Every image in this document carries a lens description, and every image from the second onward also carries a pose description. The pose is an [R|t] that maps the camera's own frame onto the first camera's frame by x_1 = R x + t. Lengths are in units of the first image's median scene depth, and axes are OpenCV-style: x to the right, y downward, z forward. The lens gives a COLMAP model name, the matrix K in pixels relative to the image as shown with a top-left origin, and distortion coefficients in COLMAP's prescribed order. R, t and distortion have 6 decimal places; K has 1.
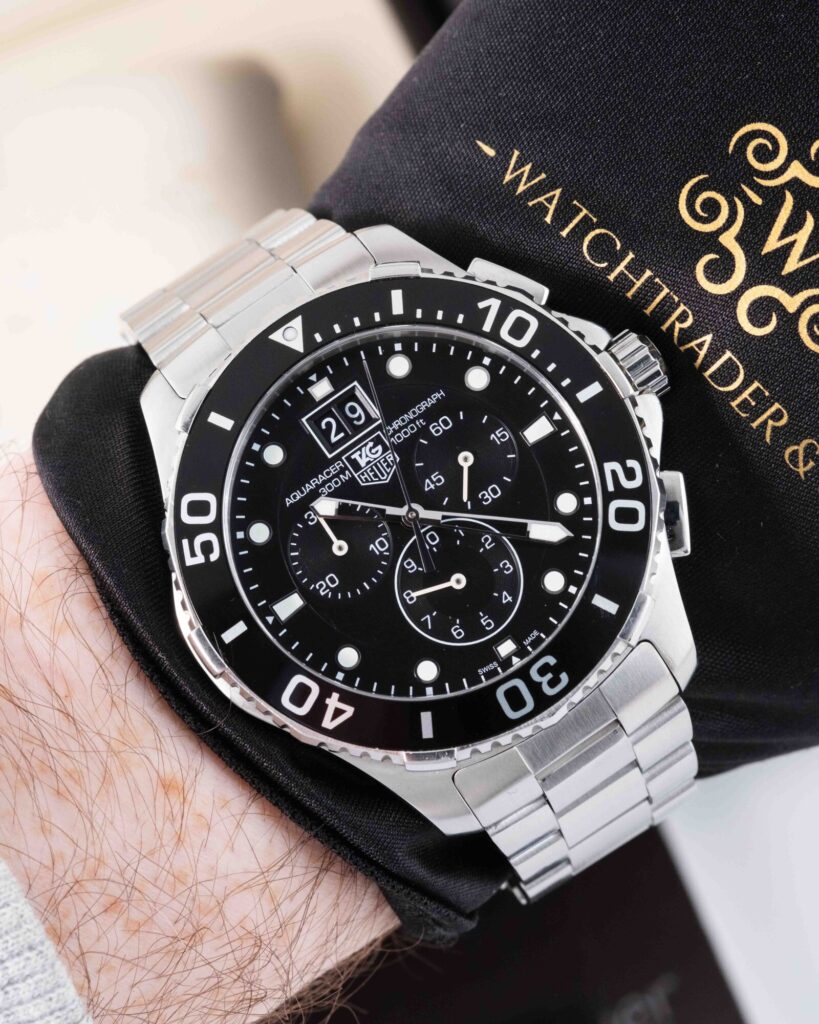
lens RADIAL K [[4996.0, 0, 405.5], [0, 4996.0, 512.2], [0, 0, 1]] dist [0.063829, 0.000000]
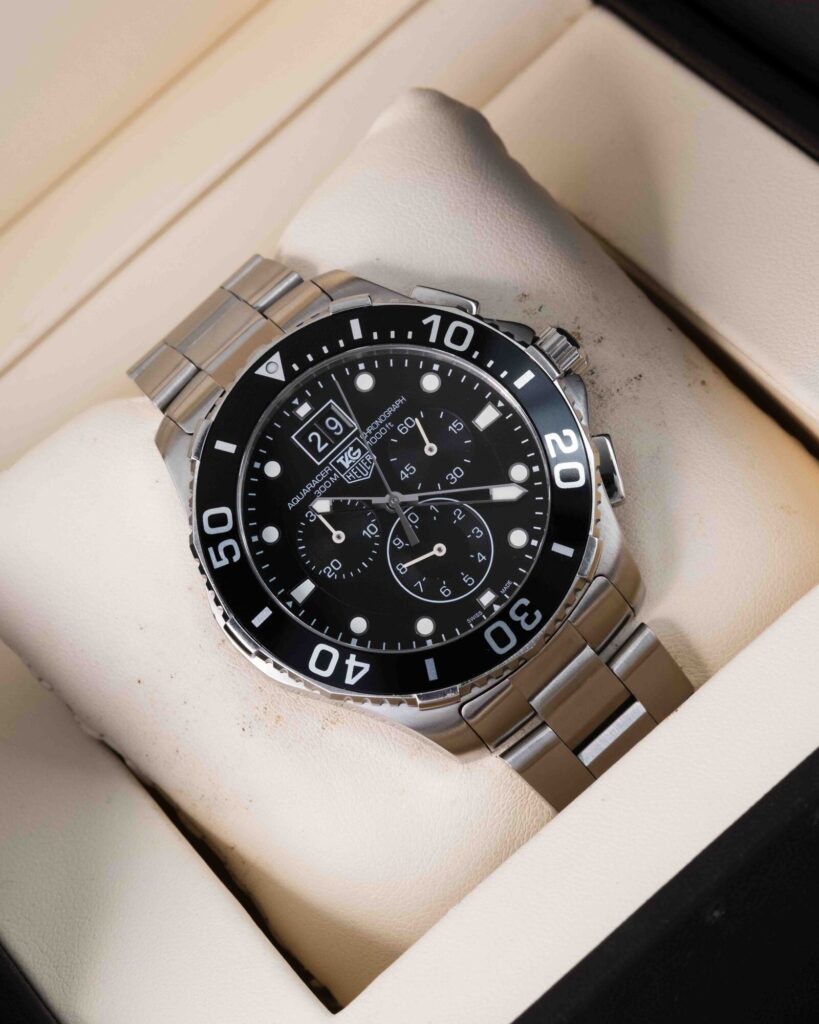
lens RADIAL K [[4996.0, 0, 410.6], [0, 4996.0, 507.6], [0, 0, 1]] dist [0.063829, 0.000000]
pose [[0.989458, -0.143229, 0.021421, -0.020702], [0.143929, 0.988940, -0.035794, 0.045881], [-0.016057, 0.038500, 0.999130, -0.206070]]
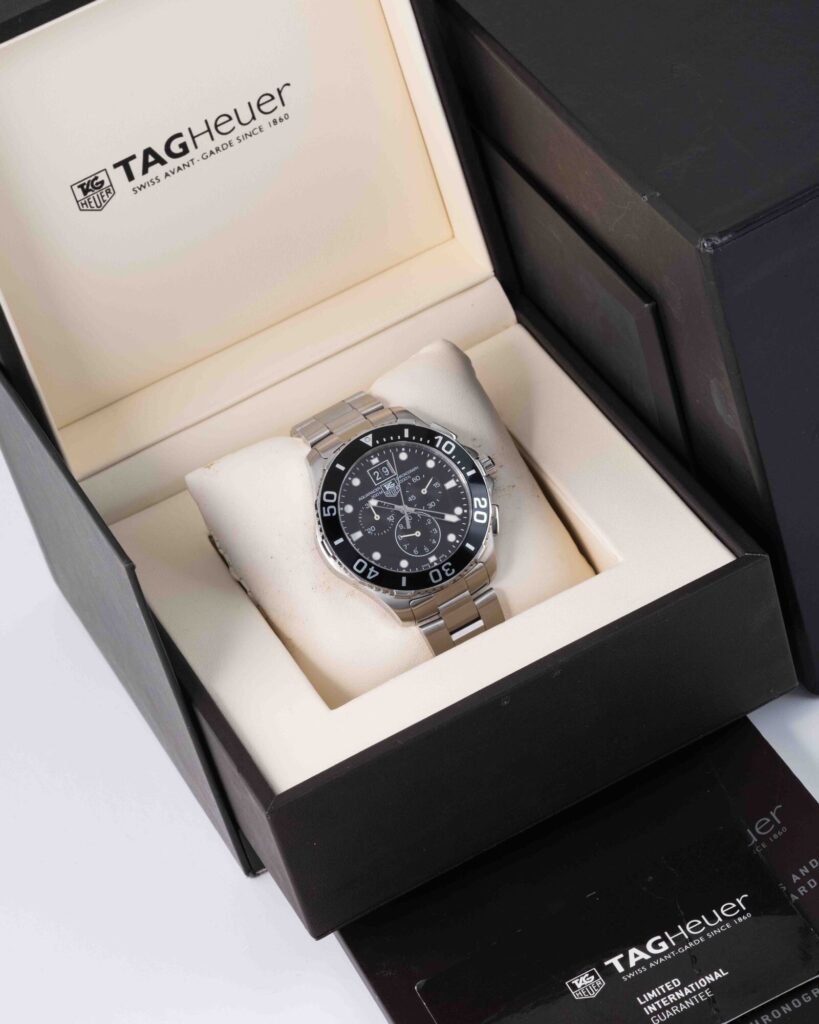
lens RADIAL K [[4996.0, 0, 410.3], [0, 4996.0, 511.9], [0, 0, 1]] dist [0.063829, 0.000000]
pose [[0.982387, 0.120031, 0.143207, -0.396857], [-0.108194, 0.990246, -0.087788, 0.248435], [-0.152347, 0.070748, 0.985792, -1.767413]]
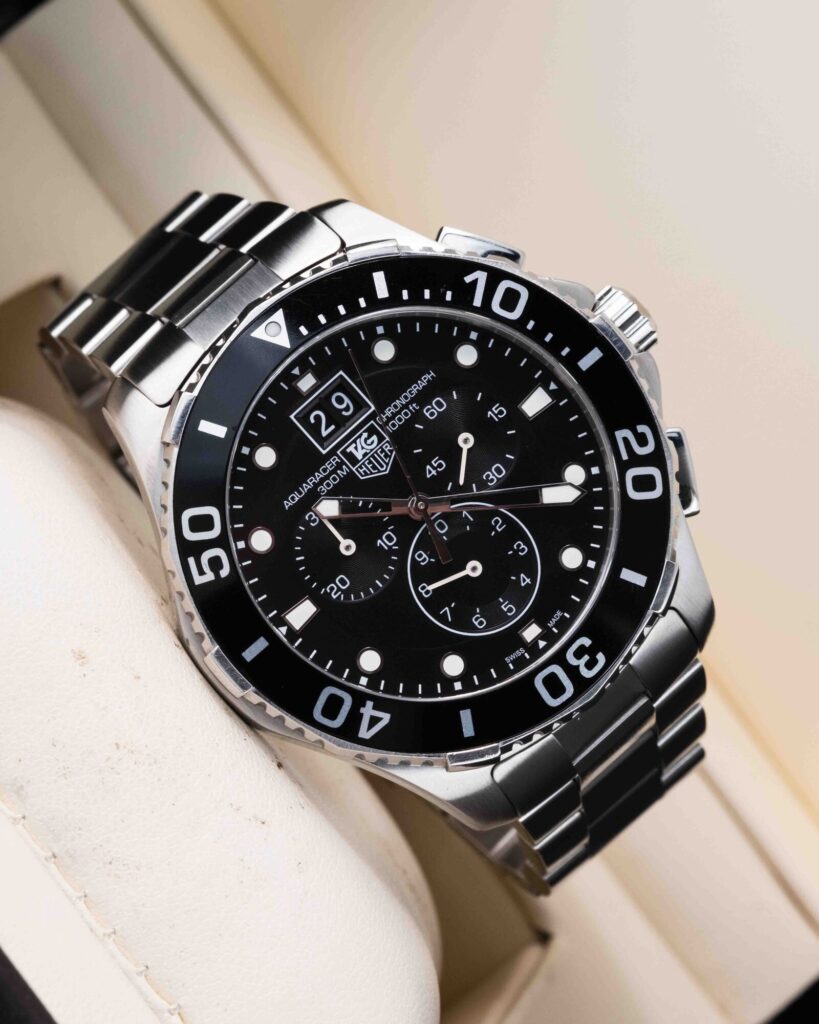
lens RADIAL K [[4996.0, 0, 409.3], [0, 4996.0, 521.3], [0, 0, 1]] dist [0.063829, 0.000000]
pose [[0.977330, -0.109940, 0.180941, -0.174077], [0.098874, 0.992697, 0.069109, -0.062700], [-0.187217, -0.049652, 0.981063, 0.061212]]
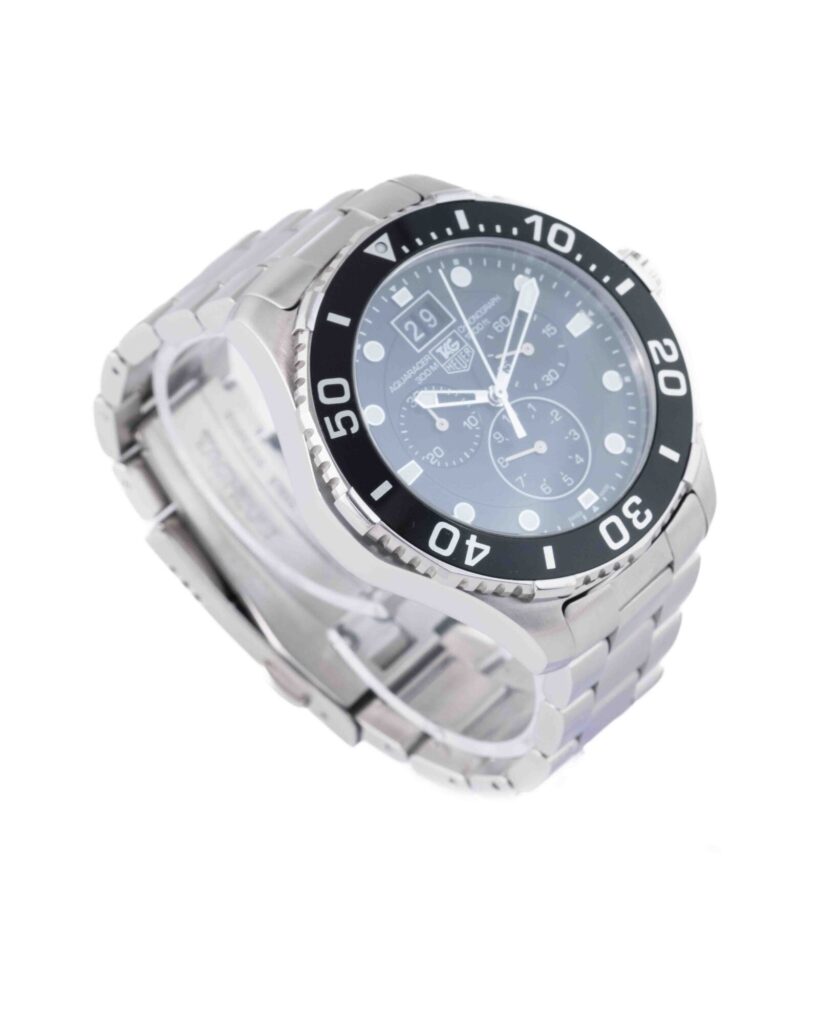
lens RADIAL K [[4996.0, 0, 409.9], [0, 4996.0, 510.4], [0, 0, 1]] dist [0.063829, 0.000000]
pose [[0.910119, -0.035445, 0.412828, -0.503337], [0.113862, 0.979372, -0.166932, 0.221203], [-0.398396, 0.198933, 0.895381, -0.038450]]
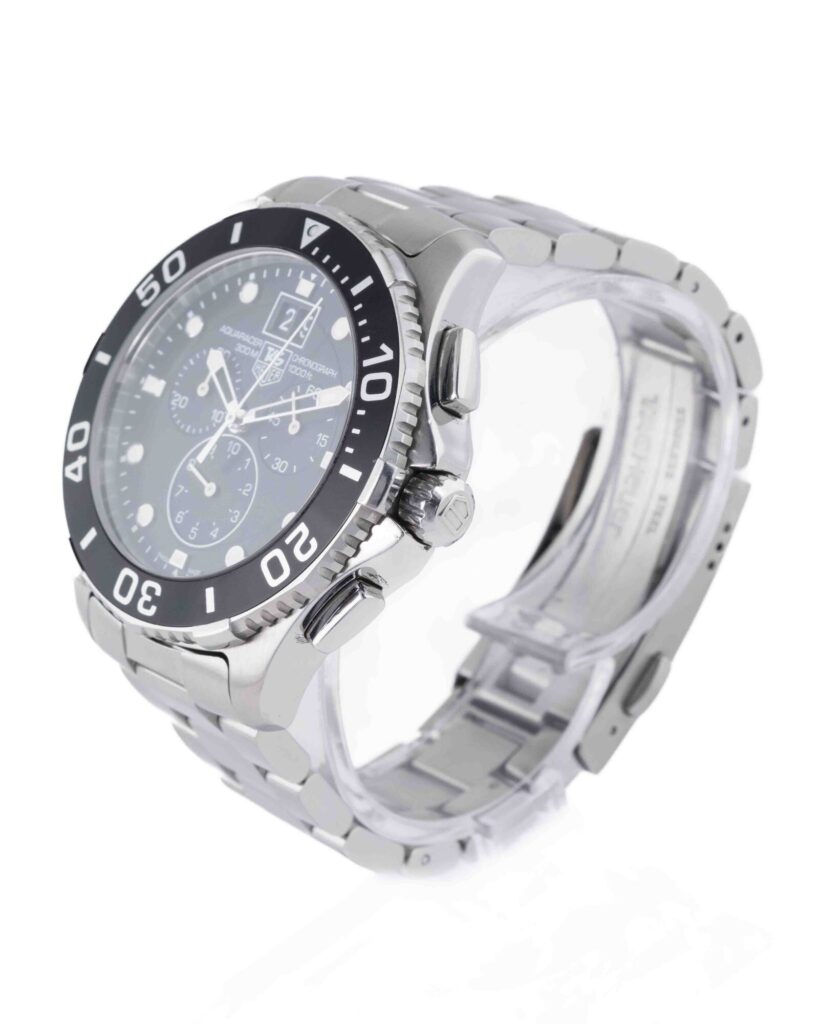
lens RADIAL K [[4996.0, 0, 410.2], [0, 4996.0, 510.8], [0, 0, 1]] dist [0.063829, 0.000000]
pose [[0.333872, 0.772409, -0.540291, 0.610273], [-0.628591, 0.609568, 0.483012, -0.530512], [0.702427, 0.178358, 0.689046, 0.288205]]
